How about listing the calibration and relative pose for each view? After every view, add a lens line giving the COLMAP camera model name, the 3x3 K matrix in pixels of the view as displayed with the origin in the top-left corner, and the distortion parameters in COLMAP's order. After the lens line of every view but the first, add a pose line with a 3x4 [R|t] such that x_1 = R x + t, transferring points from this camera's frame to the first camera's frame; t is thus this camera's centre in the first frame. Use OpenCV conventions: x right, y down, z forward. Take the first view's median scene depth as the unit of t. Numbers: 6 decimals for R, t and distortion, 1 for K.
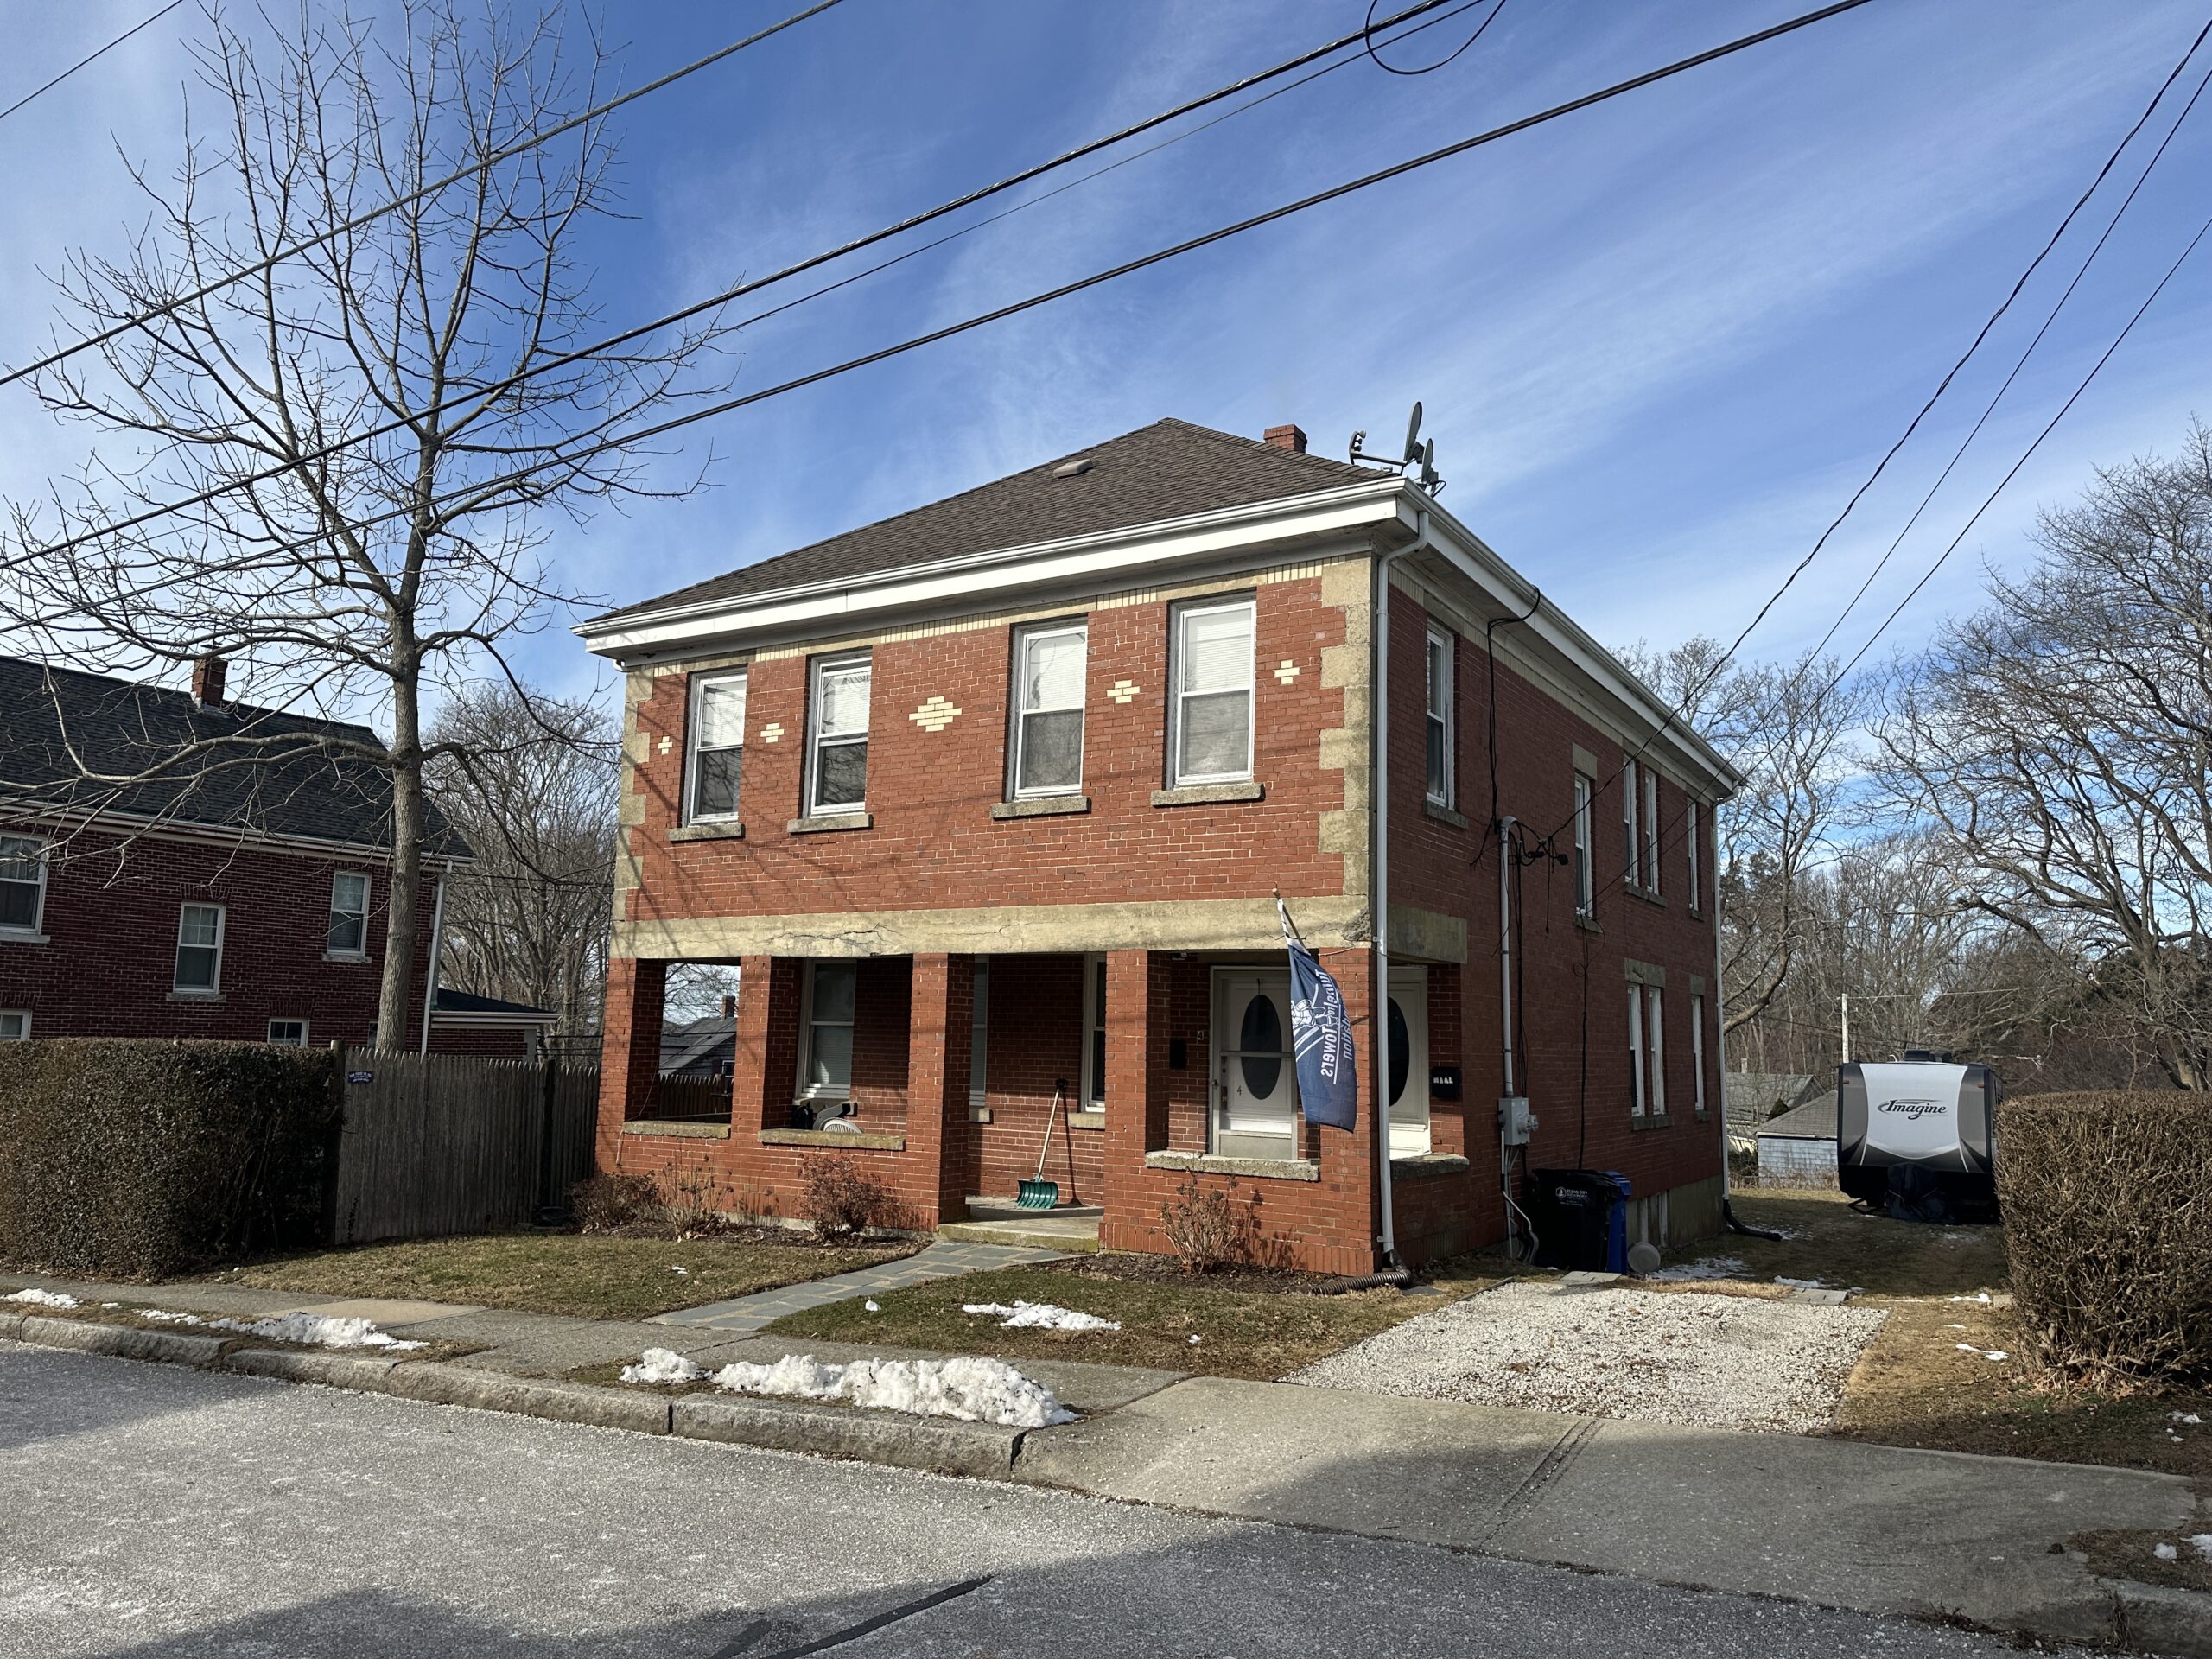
lens RADIAL K [[1524.1, 0, 1106.0], [0, 1524.1, 829.5], [0, 0, 1]] dist [0.146005, -0.054702]
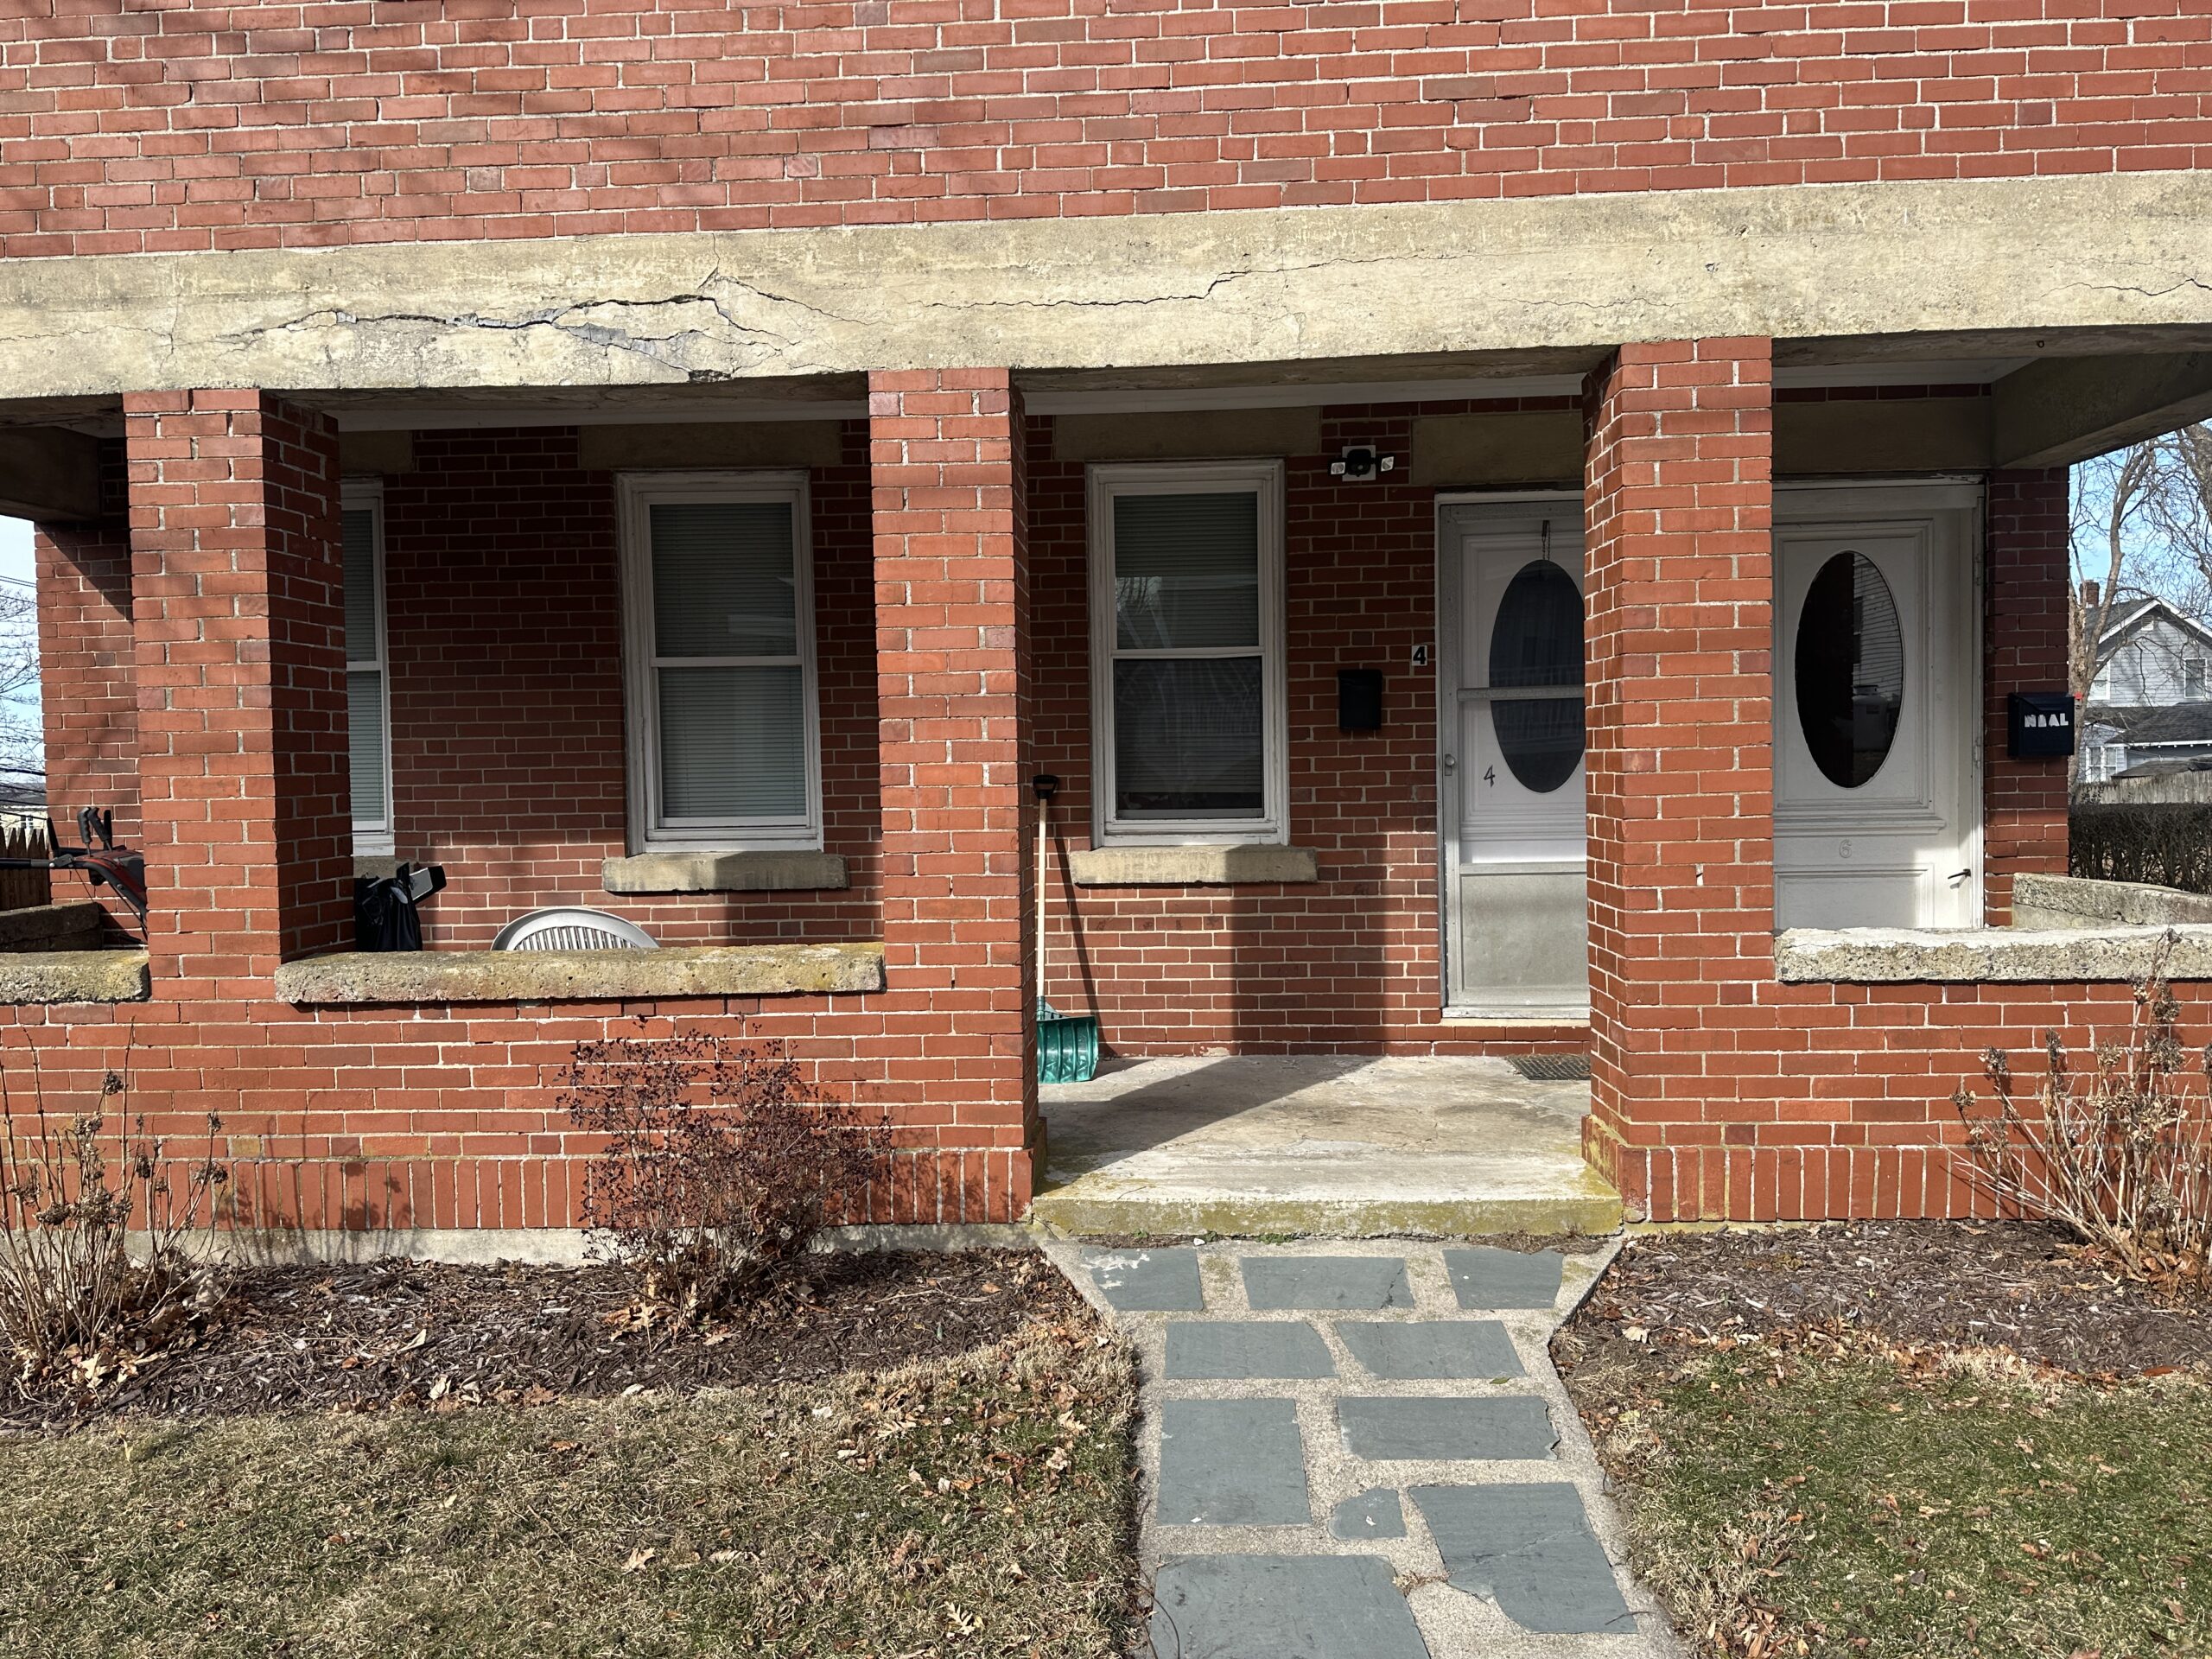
lens RADIAL K [[1532.6, 0, 1106.0], [0, 1532.6, 829.5], [0, 0, 1]] dist [0.050931, -0.056373]
pose [[0.875962, -0.059016, 0.478757, -0.230896], [-0.026027, 0.985260, 0.169071, 0.114896], [-0.481678, -0.160560, 0.861514, 0.676028]]
